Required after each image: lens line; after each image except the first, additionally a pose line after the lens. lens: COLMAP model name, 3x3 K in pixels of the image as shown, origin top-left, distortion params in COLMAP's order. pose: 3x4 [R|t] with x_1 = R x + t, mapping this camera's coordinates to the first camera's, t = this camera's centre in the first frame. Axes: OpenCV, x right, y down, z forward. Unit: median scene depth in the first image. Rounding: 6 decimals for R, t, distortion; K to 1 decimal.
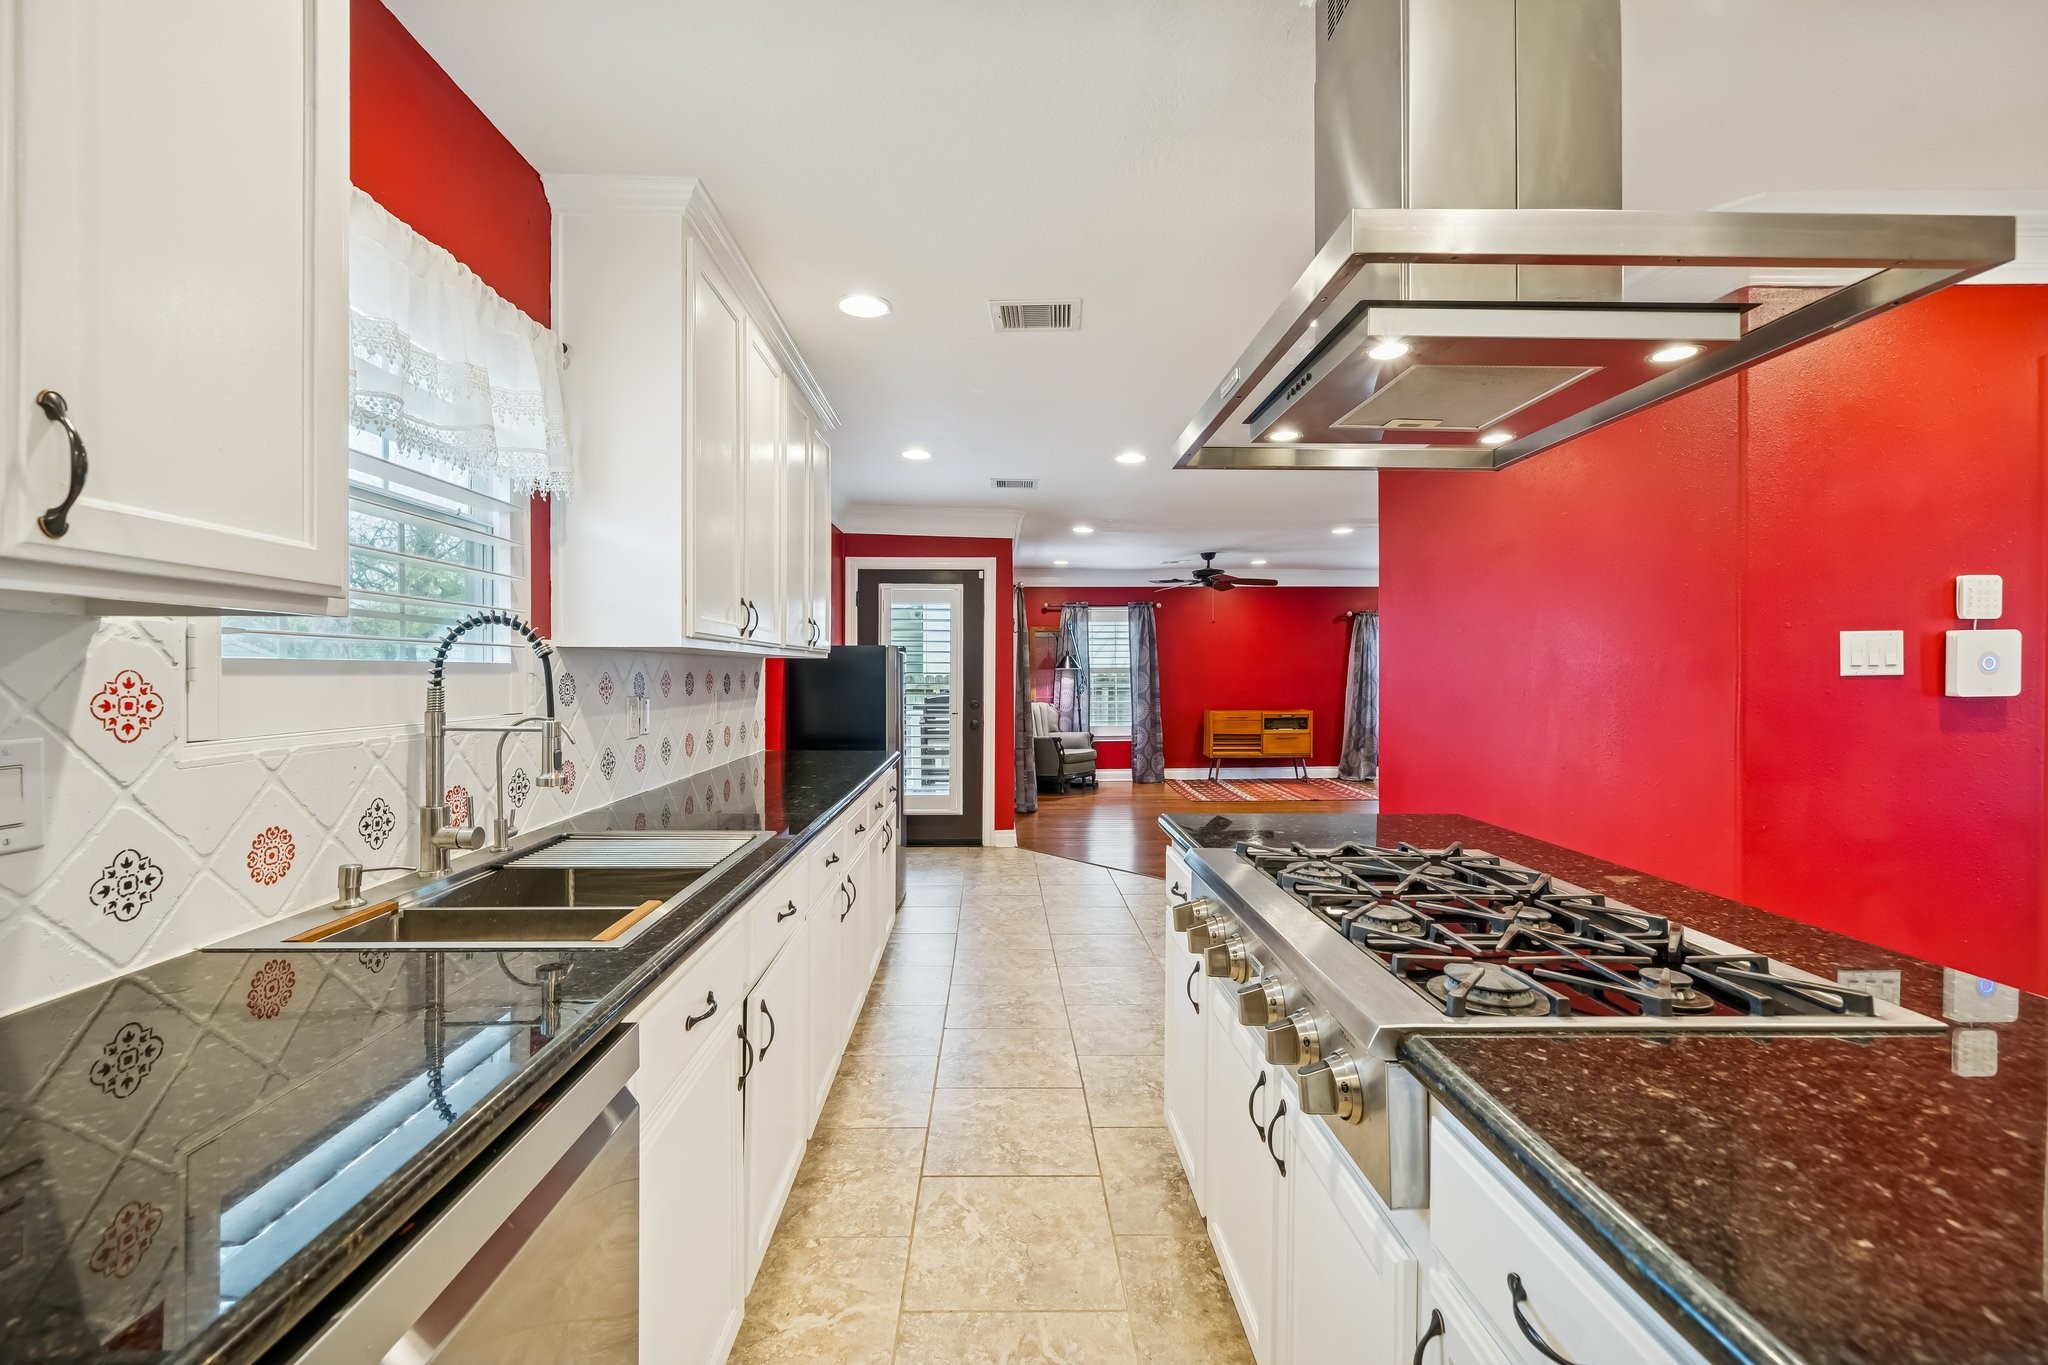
lens RADIAL K [[861.0, 0, 1014.4], [0, 861.0, 678.9], [0, 0, 1]] dist [-0.000169, 0.000106]
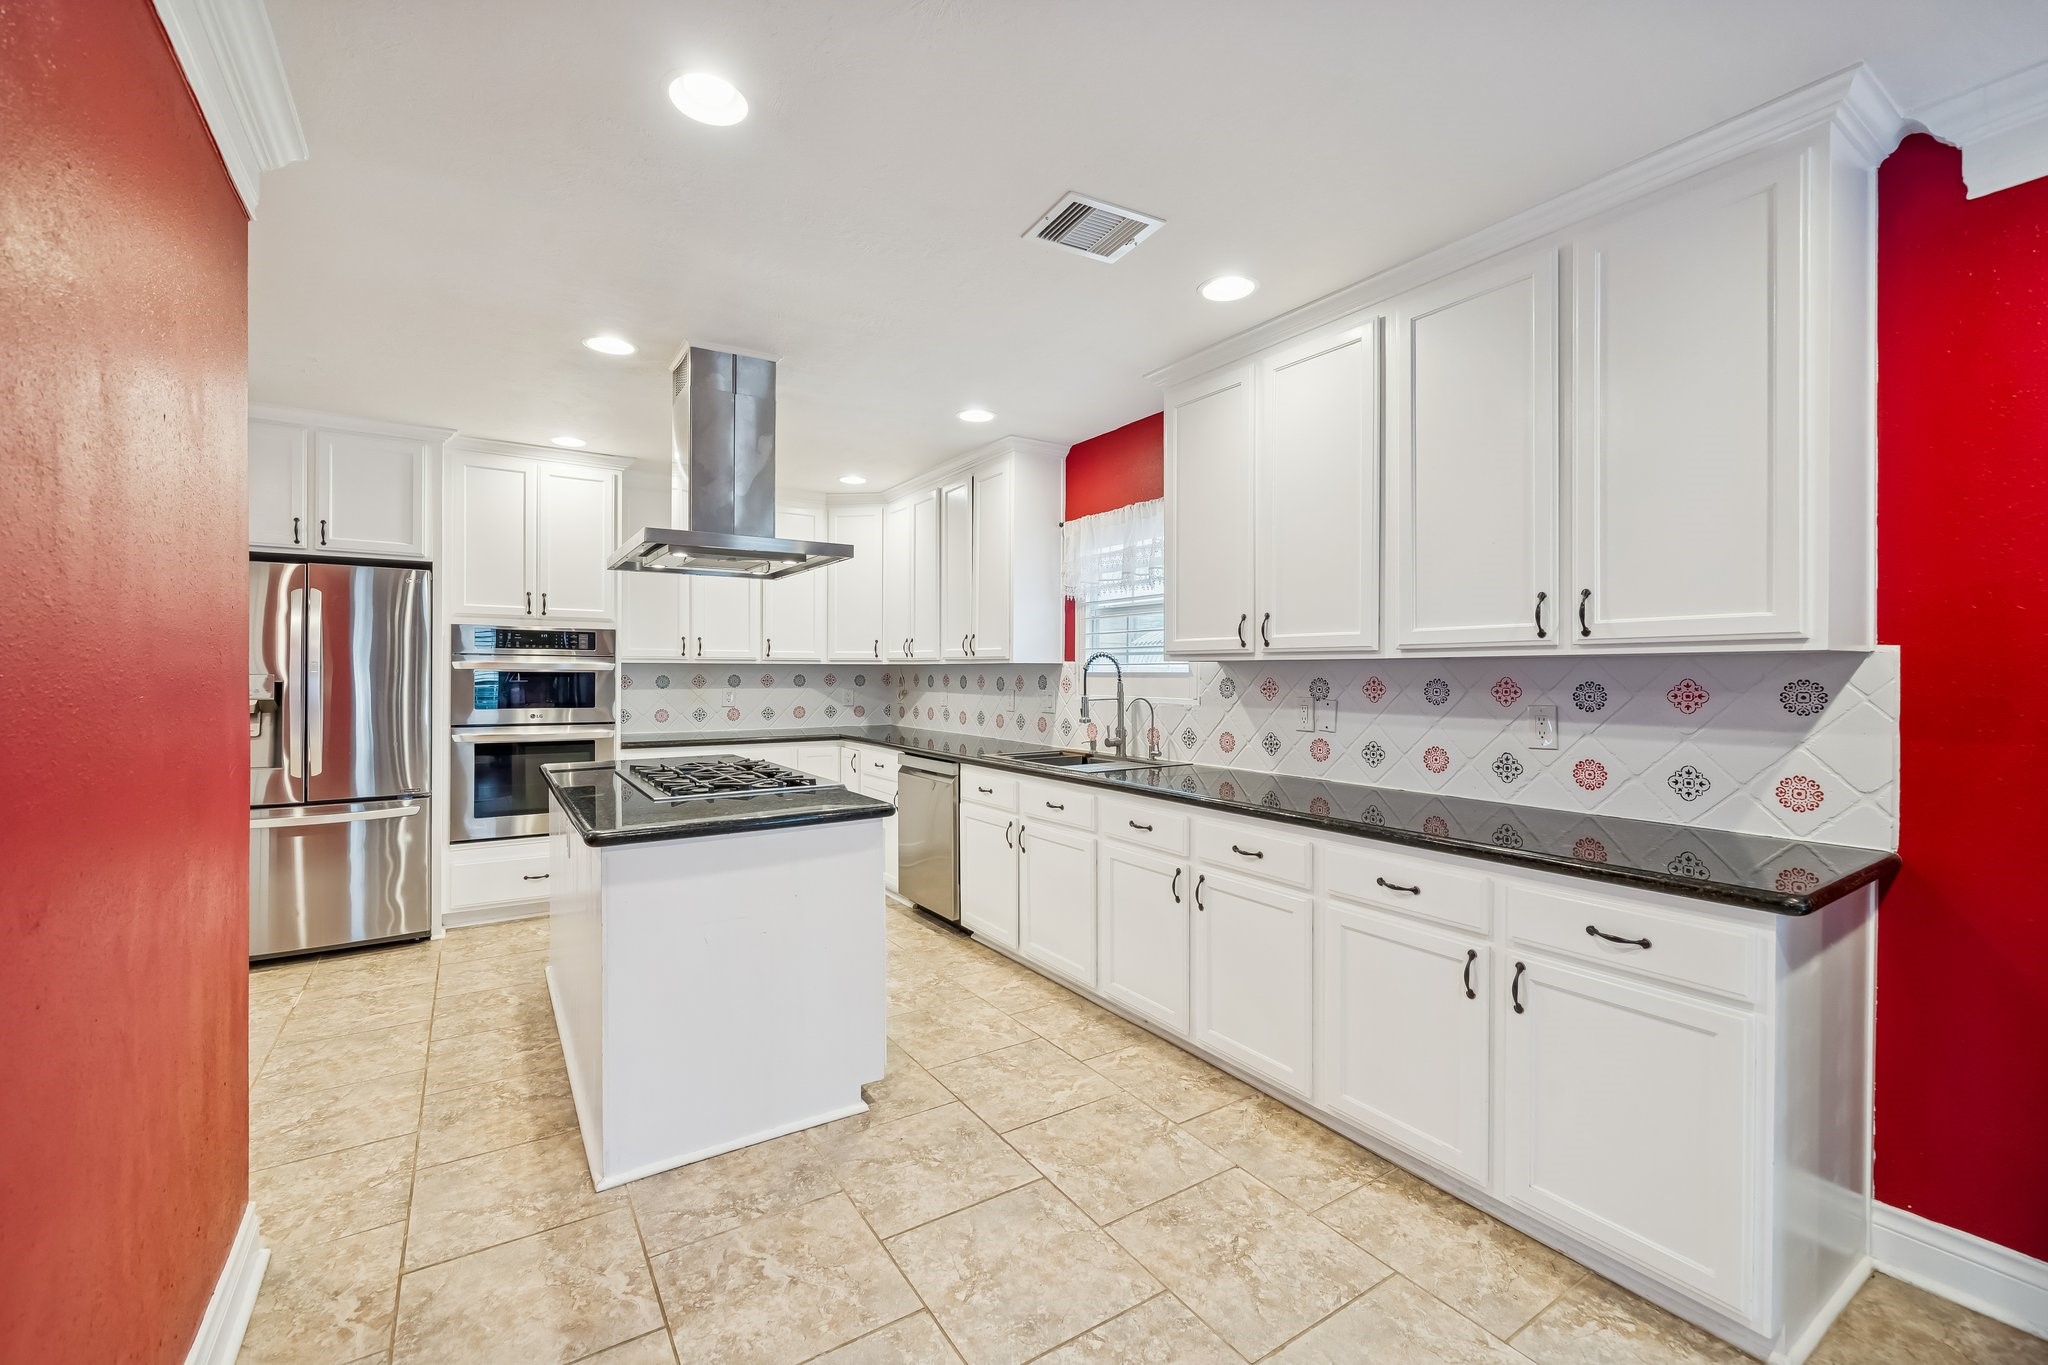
lens RADIAL K [[846.8, 0, 1014.1], [0, 846.8, 677.0], [0, 0, 1]] dist [-0.002513, -0.000355]
pose [[-0.854711, -0.000195, -0.519104, 0.482052], [-0.006827, 0.999918, 0.010865, -0.017062], [0.519060, 0.012830, -0.854642, 1.601117]]
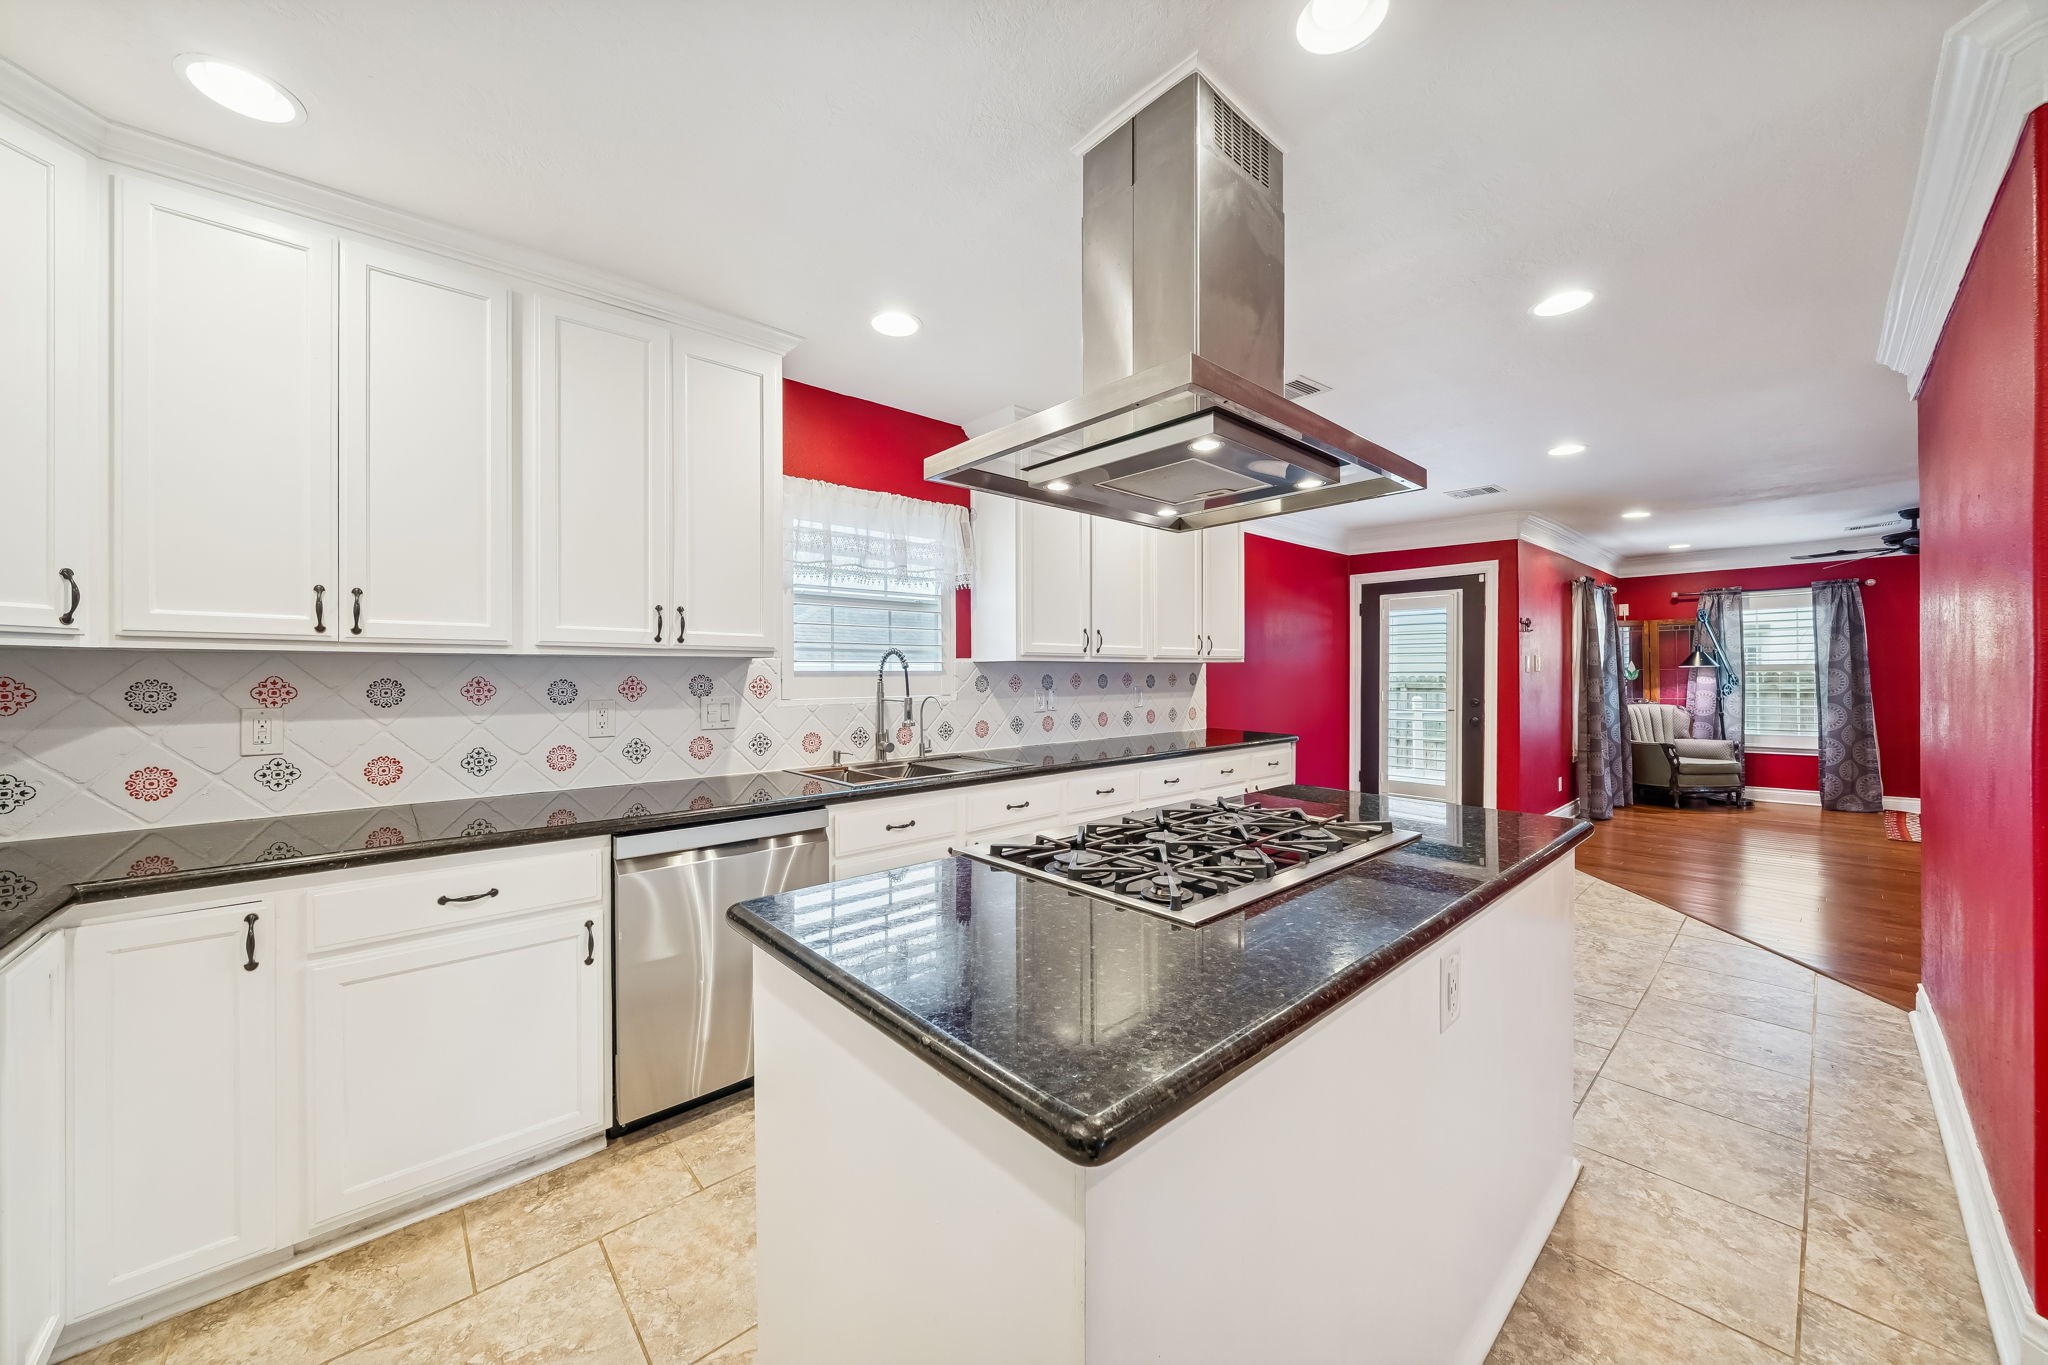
lens RADIAL K [[726.4, 0, 1013.6], [0, 726.4, 678.2], [0, 0, 1]] dist [-0.005588, 0.000108]
pose [[0.643733, -0.000148, -0.765250, 0.577923], [0.000281, 1.000000, 0.000042, -0.000044], [0.765250, -0.000242, 0.643733, 0.002440]]
